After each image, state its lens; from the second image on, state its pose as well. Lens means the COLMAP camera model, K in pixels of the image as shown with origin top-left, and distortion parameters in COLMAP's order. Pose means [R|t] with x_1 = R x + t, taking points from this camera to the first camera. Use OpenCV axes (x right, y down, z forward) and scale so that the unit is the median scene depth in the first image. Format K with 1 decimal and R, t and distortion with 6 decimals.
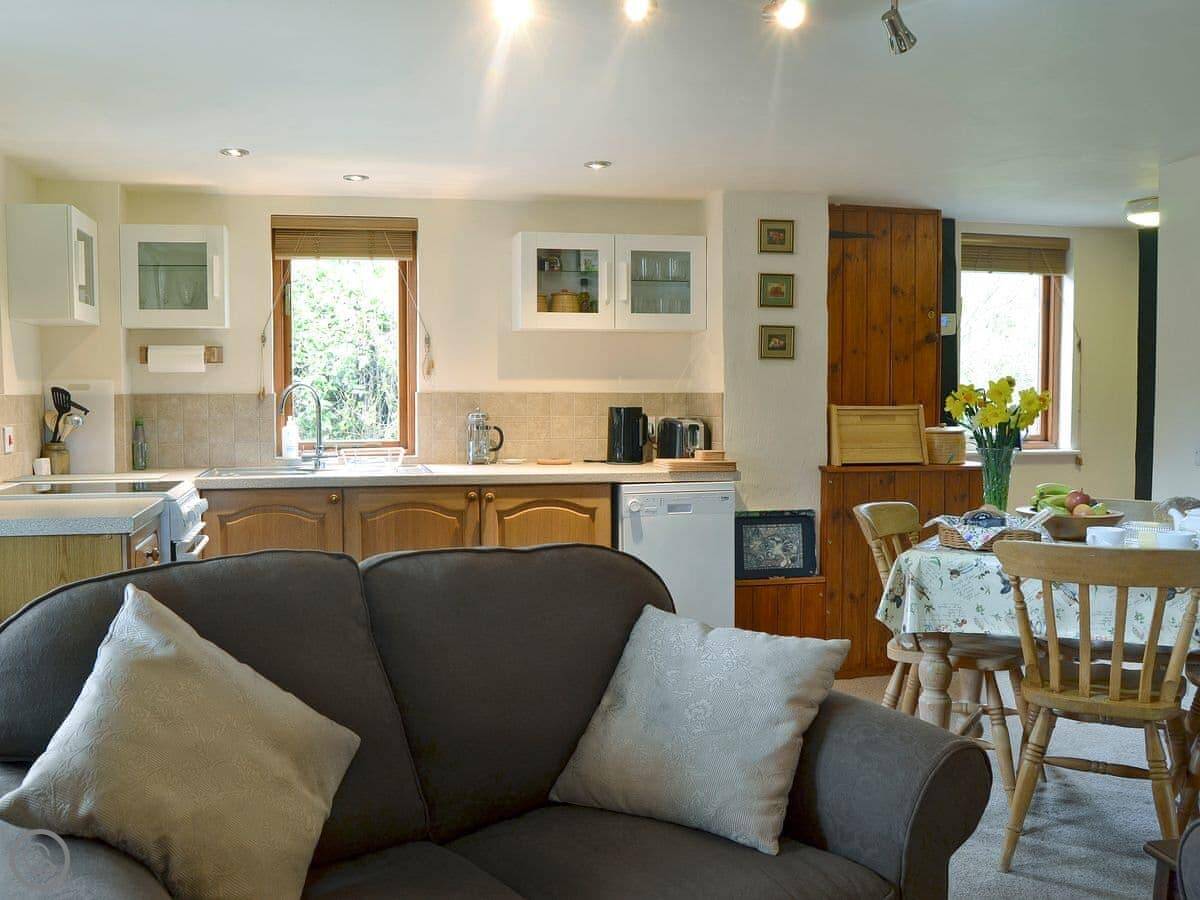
lens RADIAL K [[1088.4, 0, 600.0], [0, 1088.4, 450.0], [0, 0, 1]] dist [-0.080409, 0.006693]
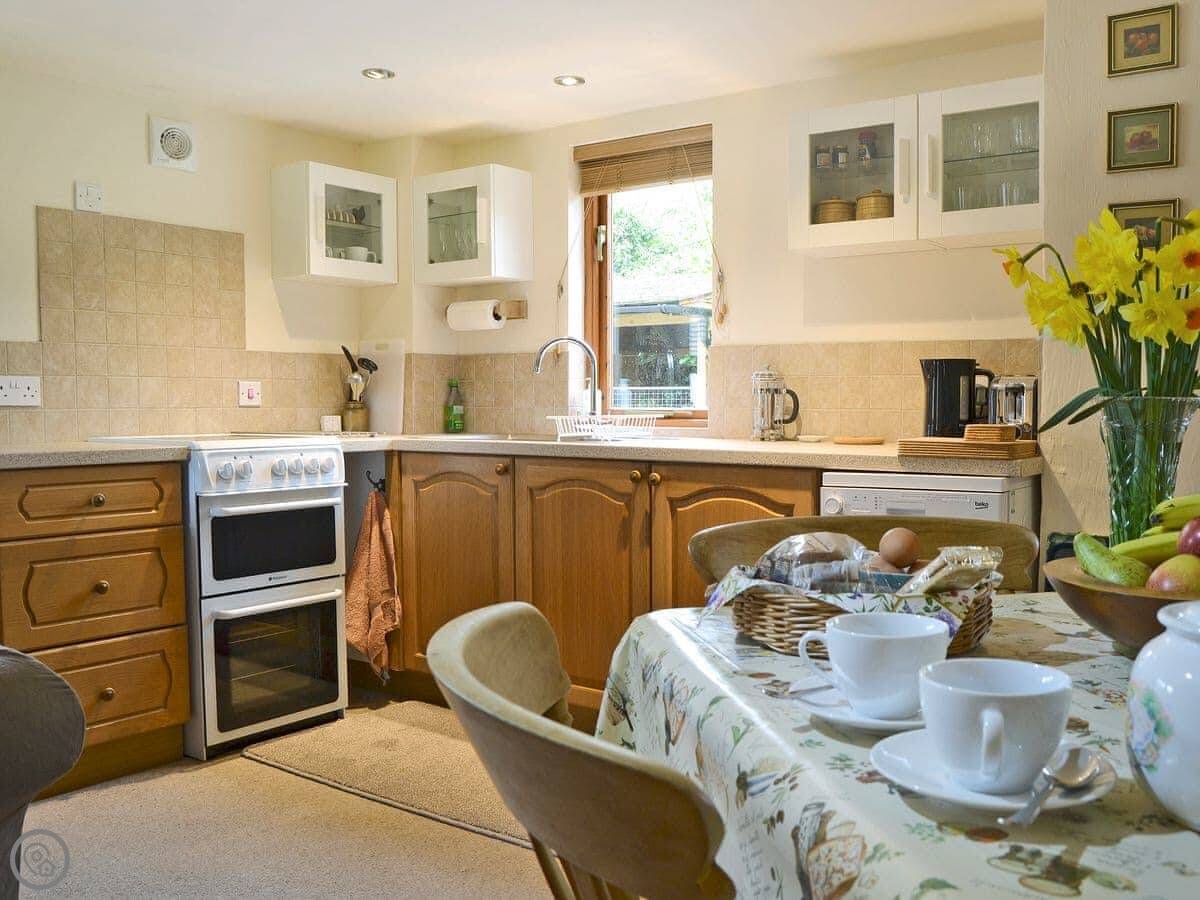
lens RADIAL K [[1088.4, 0, 600.0], [0, 1088.4, 450.0], [0, 0, 1]] dist [-0.080409, 0.006693]
pose [[0.676176, 0.038339, -0.735742, 0.376312], [-0.038683, 0.999115, 0.016512, 0.012415], [0.735724, 0.017295, 0.677060, 0.435958]]
